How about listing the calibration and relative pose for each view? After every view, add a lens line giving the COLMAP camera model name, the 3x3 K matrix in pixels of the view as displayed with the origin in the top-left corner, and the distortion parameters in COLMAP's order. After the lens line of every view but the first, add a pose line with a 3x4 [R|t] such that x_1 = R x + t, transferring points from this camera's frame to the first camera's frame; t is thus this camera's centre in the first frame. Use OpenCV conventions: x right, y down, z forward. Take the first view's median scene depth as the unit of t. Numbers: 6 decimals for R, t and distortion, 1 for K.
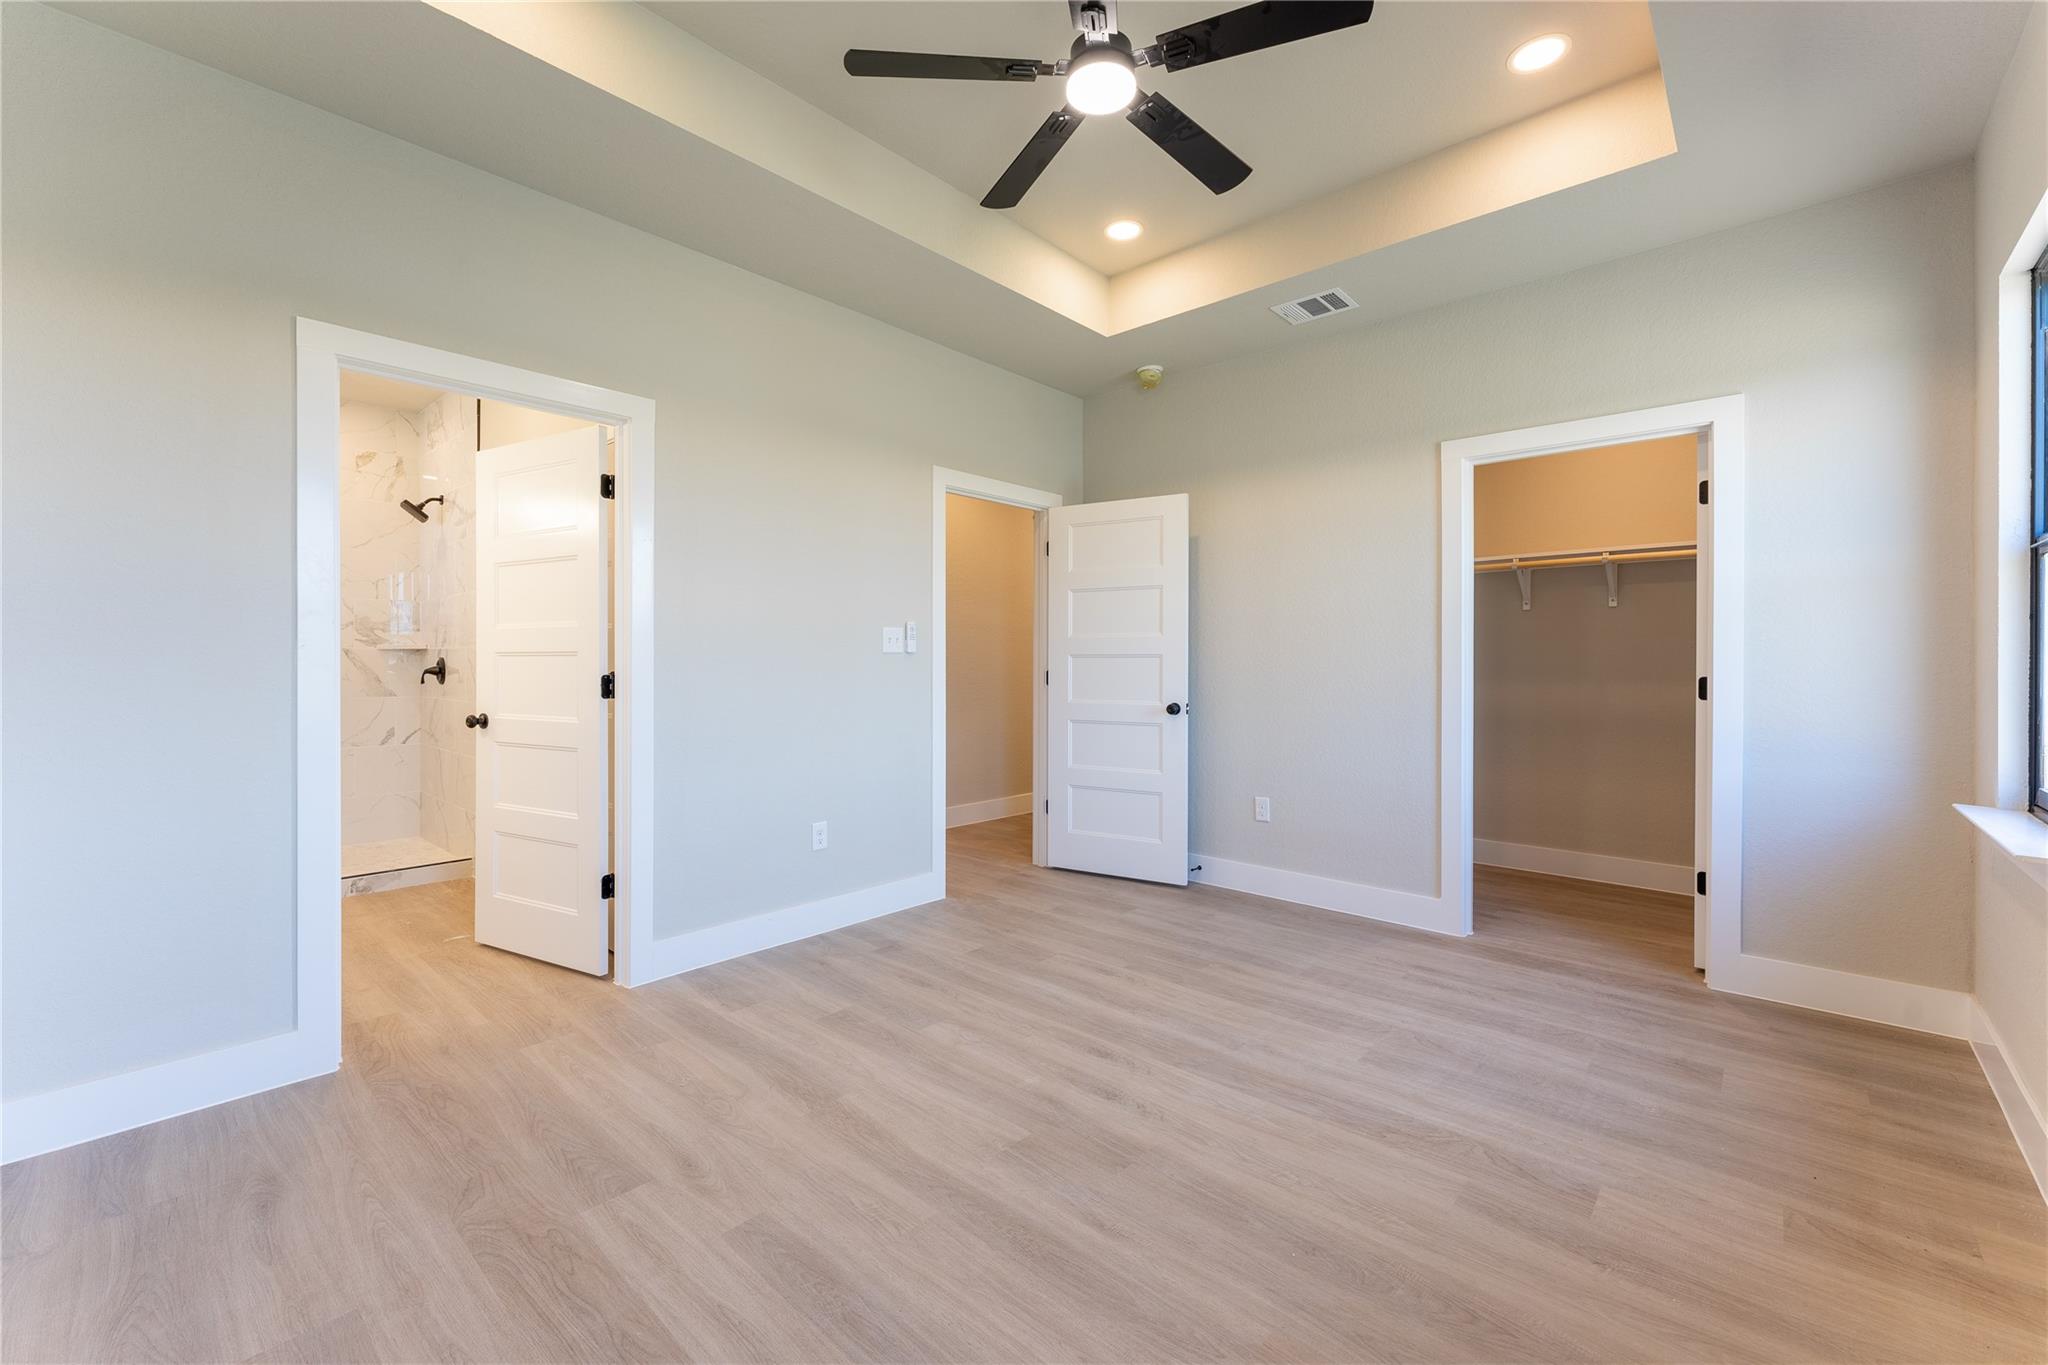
lens RADIAL K [[823.7, 0, 1024.0], [0, 823.7, 682.5], [0, 0, 1]] dist [-0.000951, -0.000292]
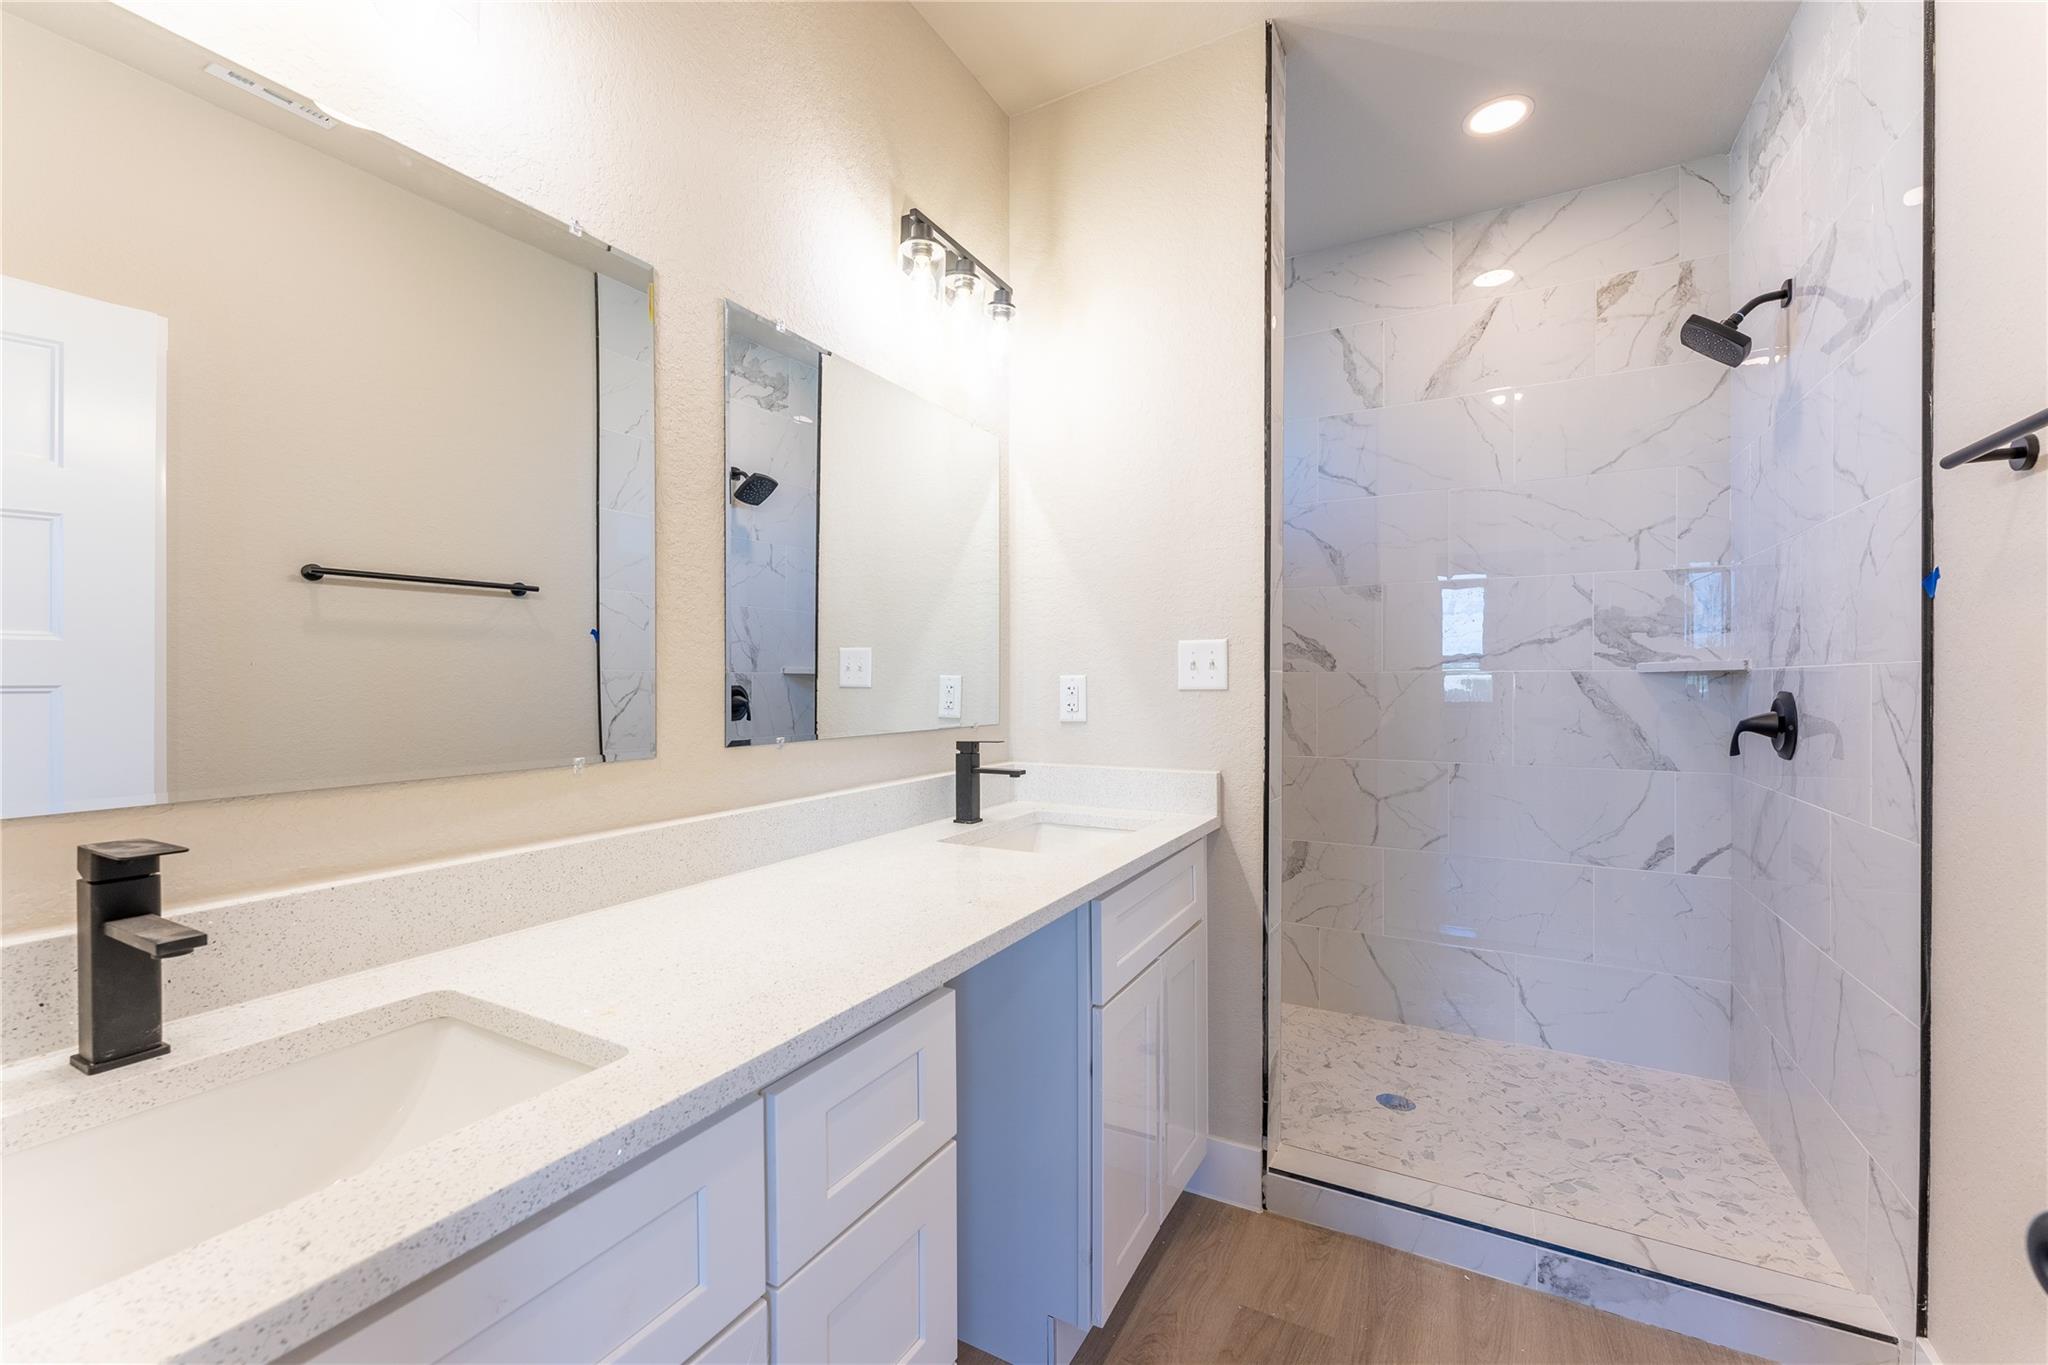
lens RADIAL K [[823.7, 0, 1024.0], [0, 823.7, 682.5], [0, 0, 1]] dist [-0.000951, -0.000292]
pose [[0.217420, -0.005922, -0.976060, -0.494305], [-0.010958, 0.999904, -0.008508, -0.033405], [0.976017, 0.012546, 0.217334, 0.685637]]
